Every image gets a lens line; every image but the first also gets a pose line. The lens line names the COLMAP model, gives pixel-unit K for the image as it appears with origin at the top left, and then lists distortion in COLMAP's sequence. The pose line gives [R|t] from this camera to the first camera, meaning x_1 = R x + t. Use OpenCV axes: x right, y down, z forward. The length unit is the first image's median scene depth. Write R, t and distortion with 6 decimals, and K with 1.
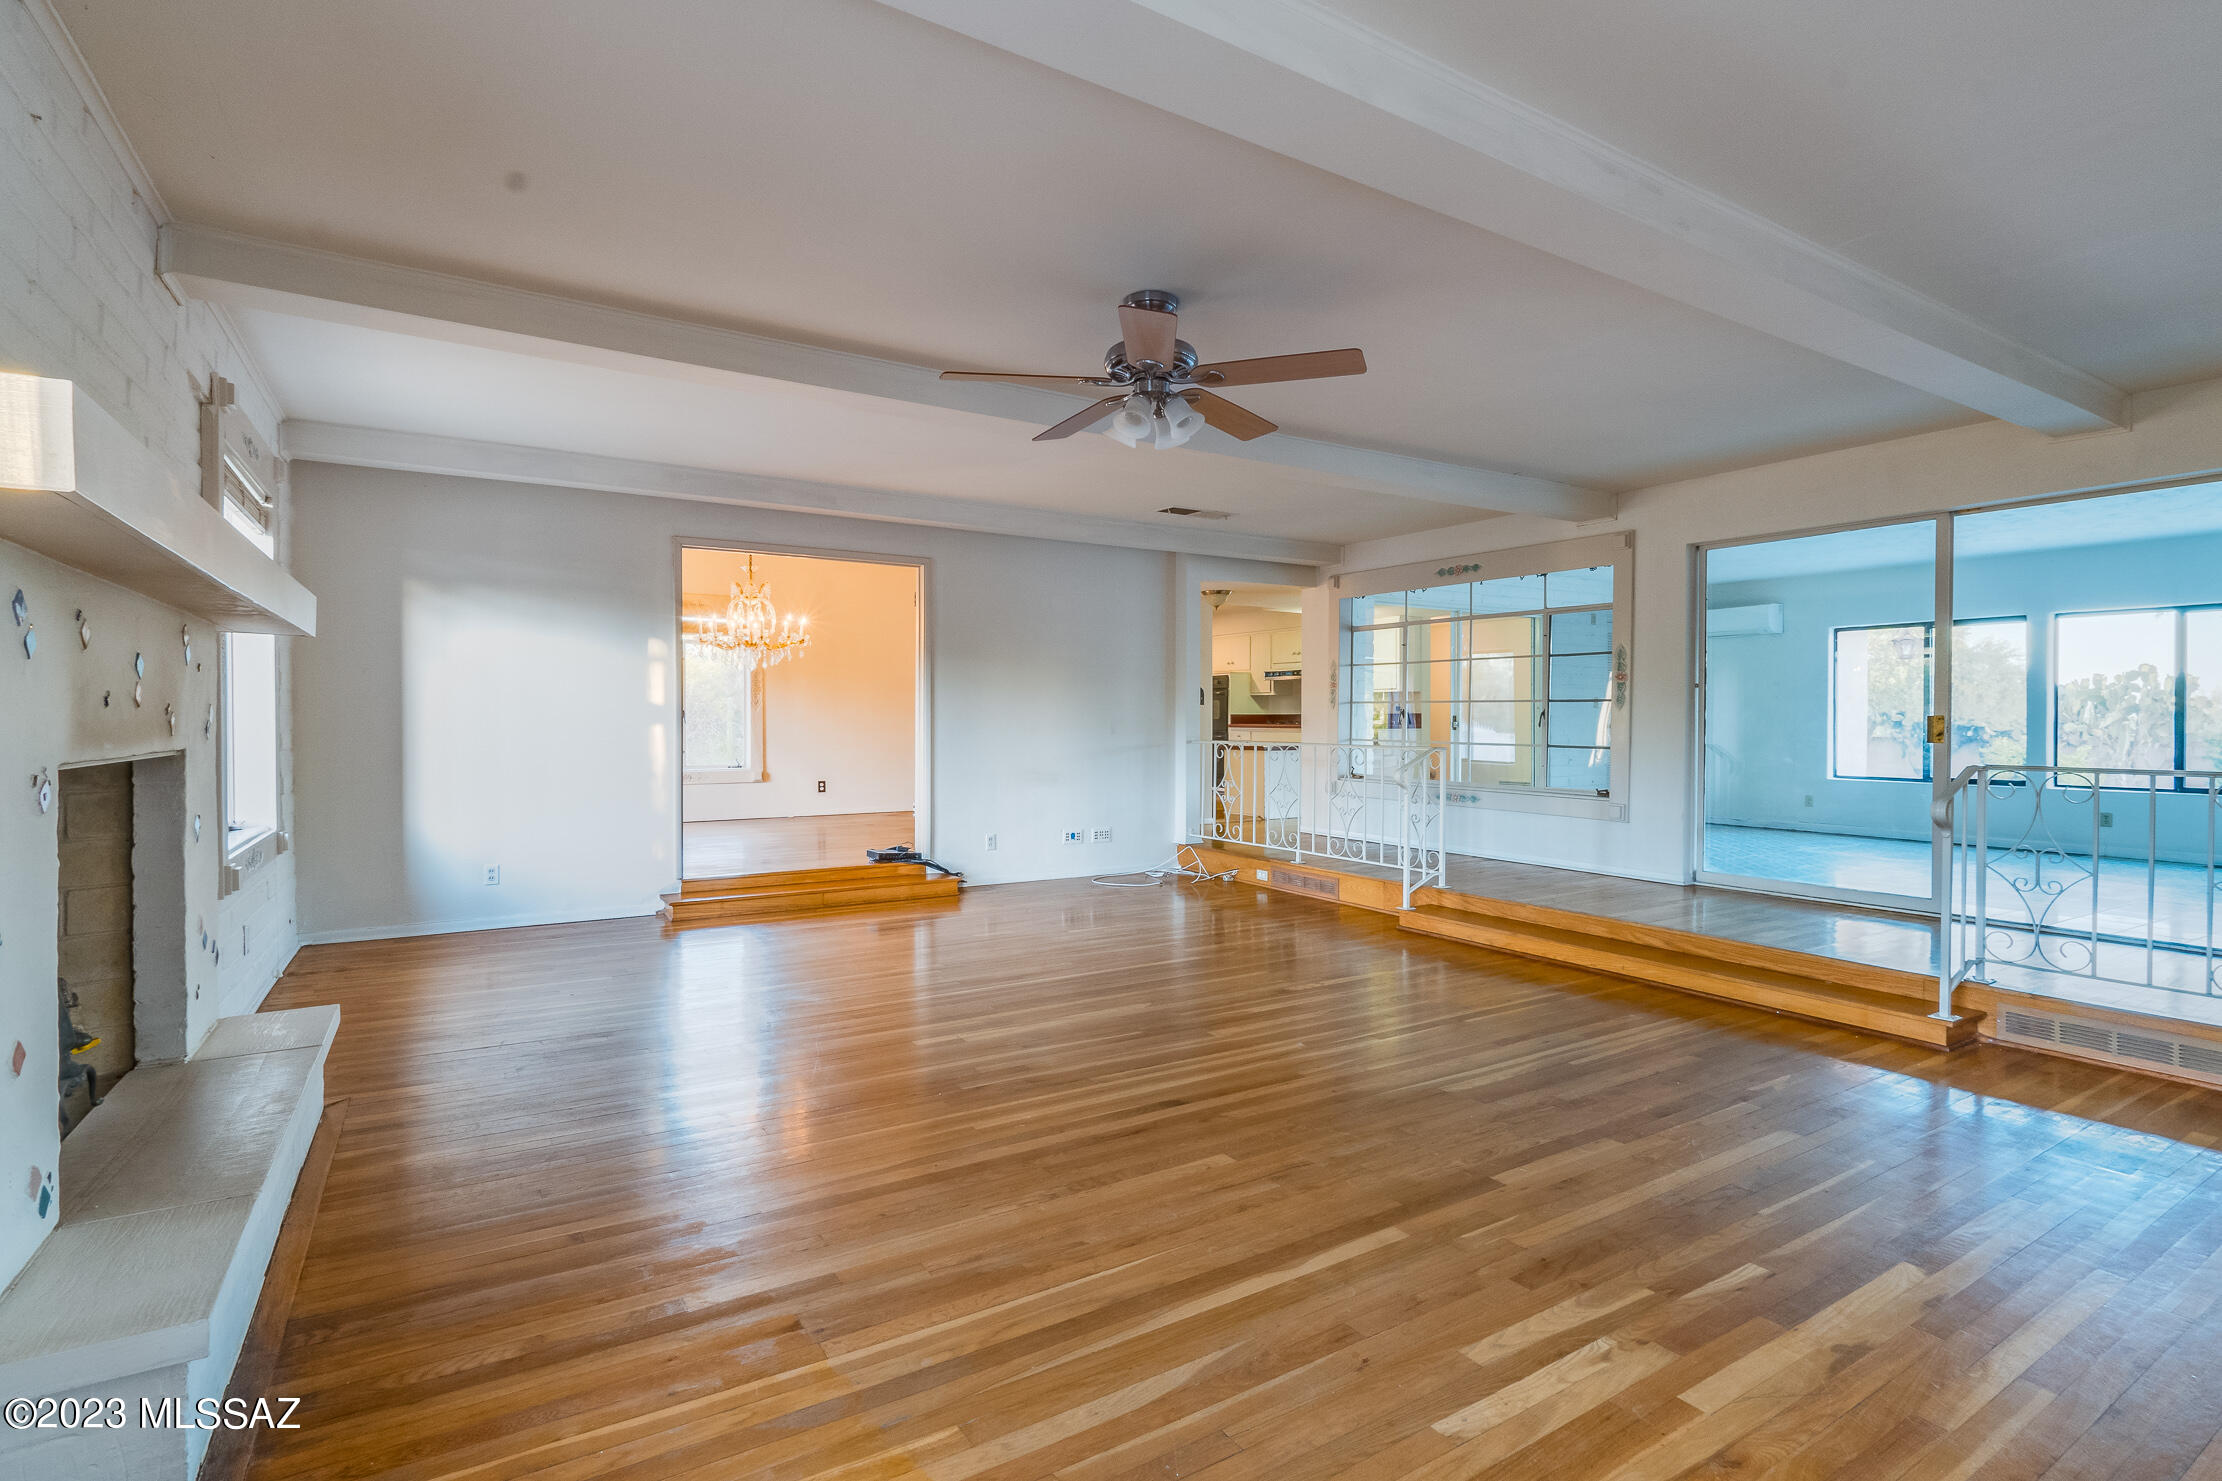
lens RADIAL K [[1038.9, 0, 1095.2], [0, 1038.9, 739.8], [0, 0, 1]] dist [-0.005995, -0.000075]
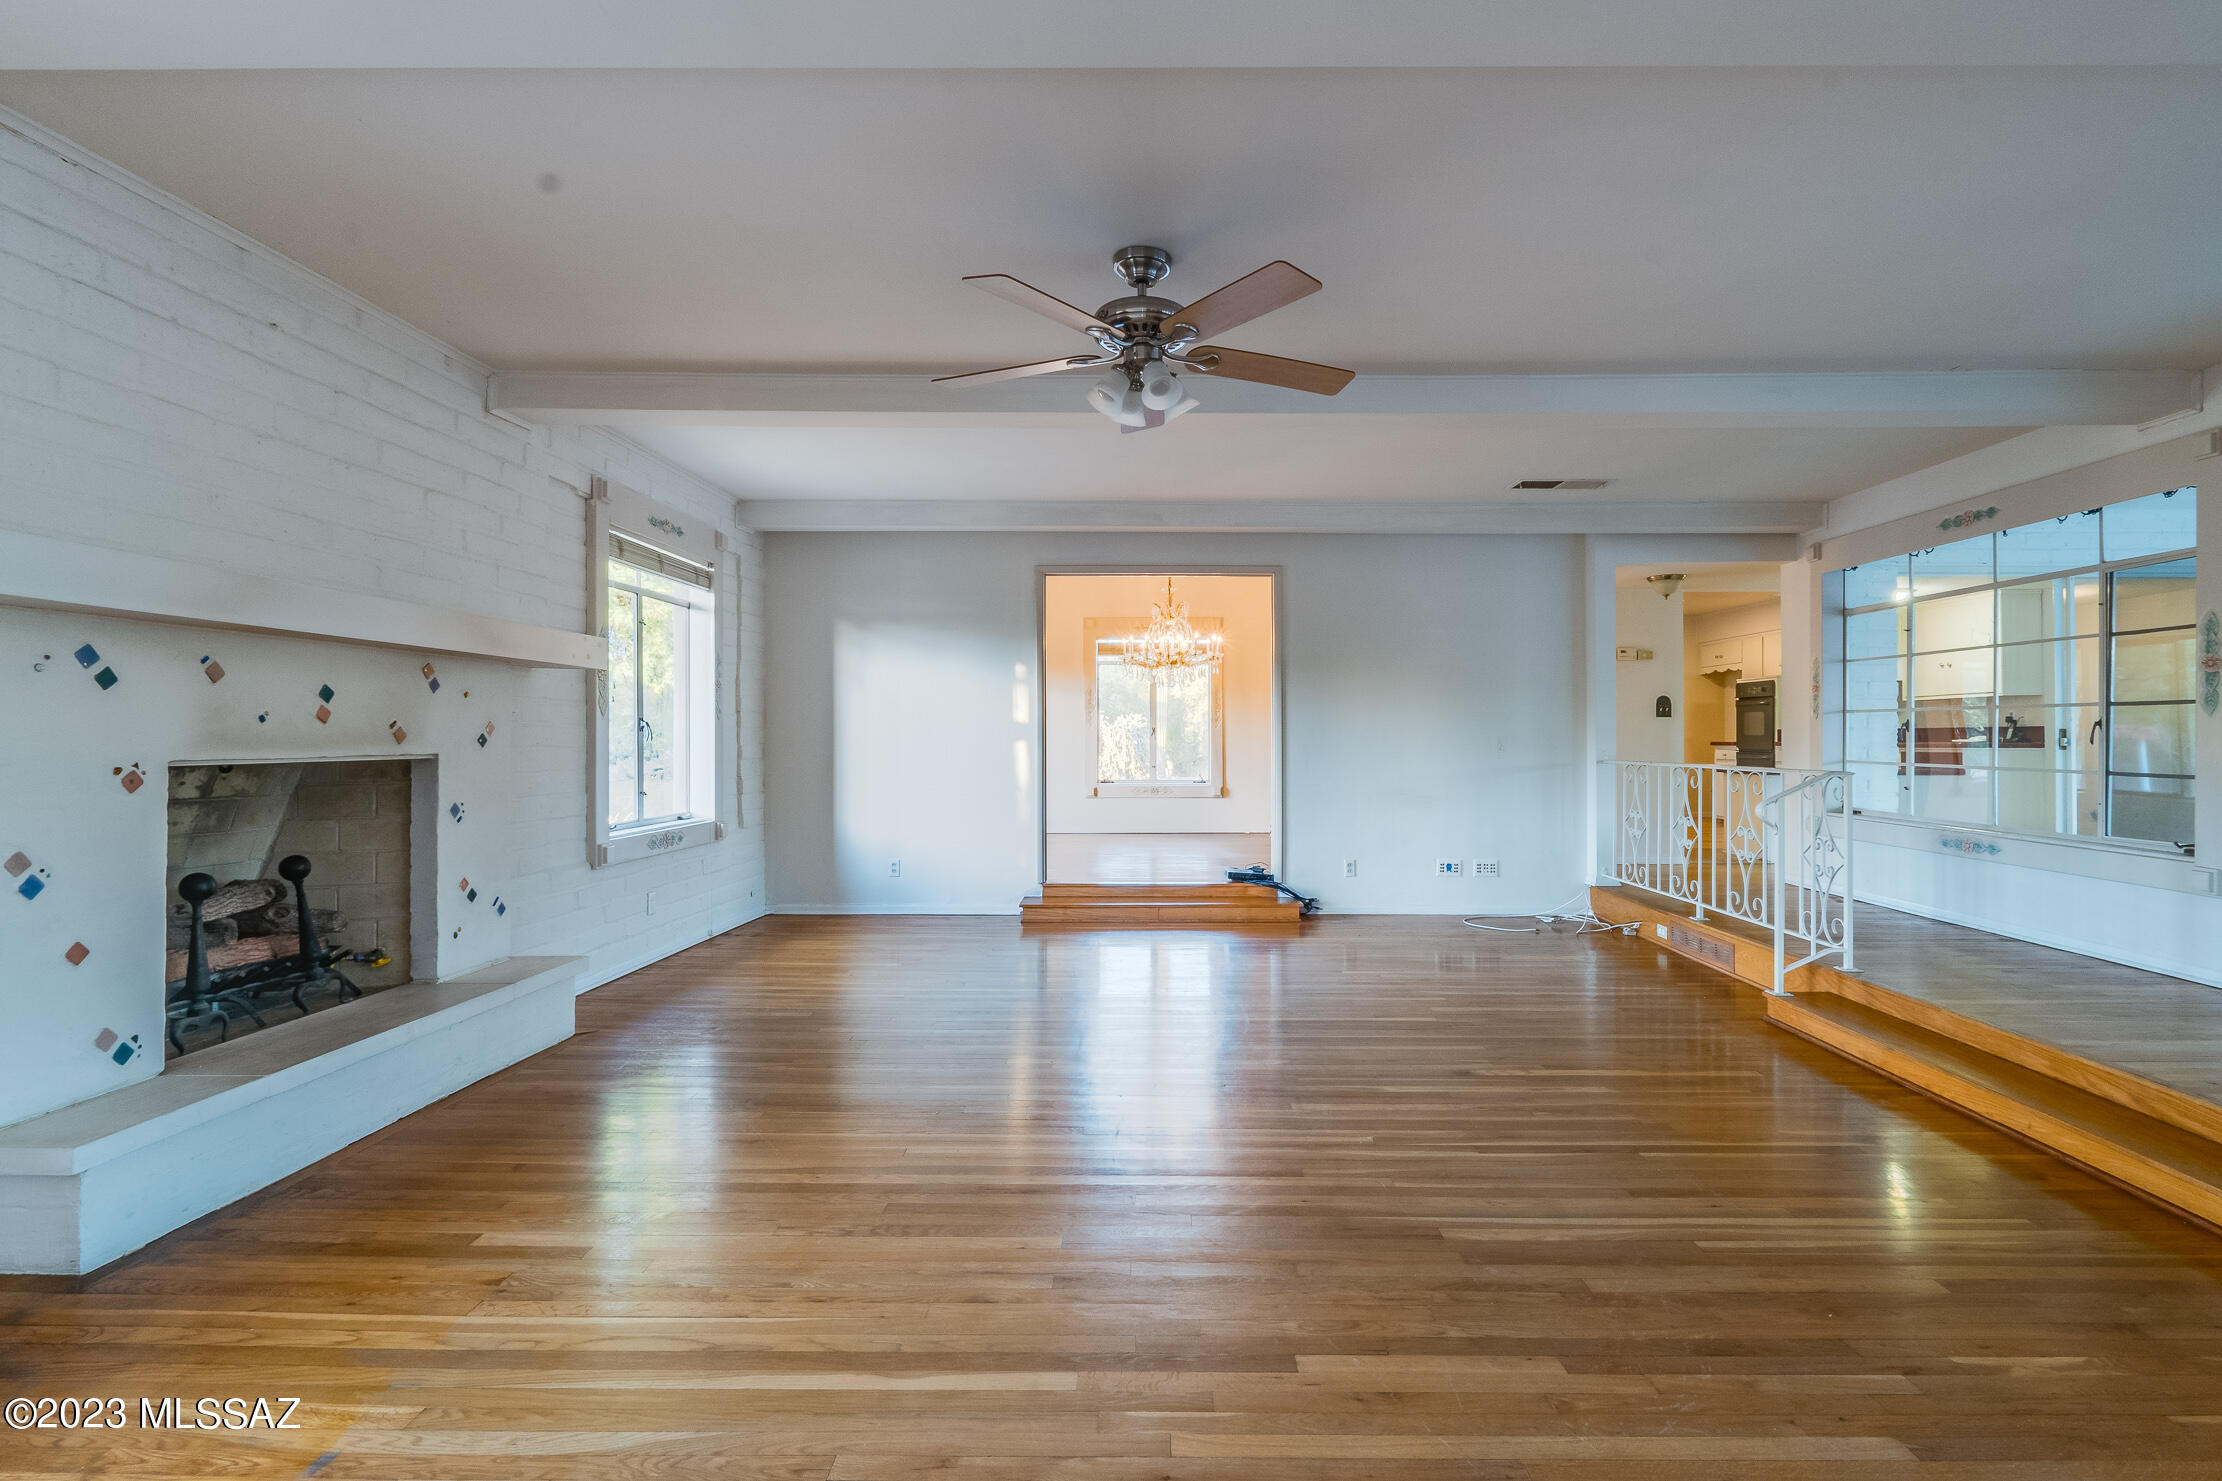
lens RADIAL K [[1059.4, 0, 1166.5], [0, 1059.4, 740.5], [0, 0, 1]] dist [-0.003993, 0.000065]
pose [[0.853057, 0.000504, -0.521818, 0.277170], [-0.009601, 0.999845, -0.014730, 0.000833], [0.521730, 0.017575, 0.852930, 0.125110]]
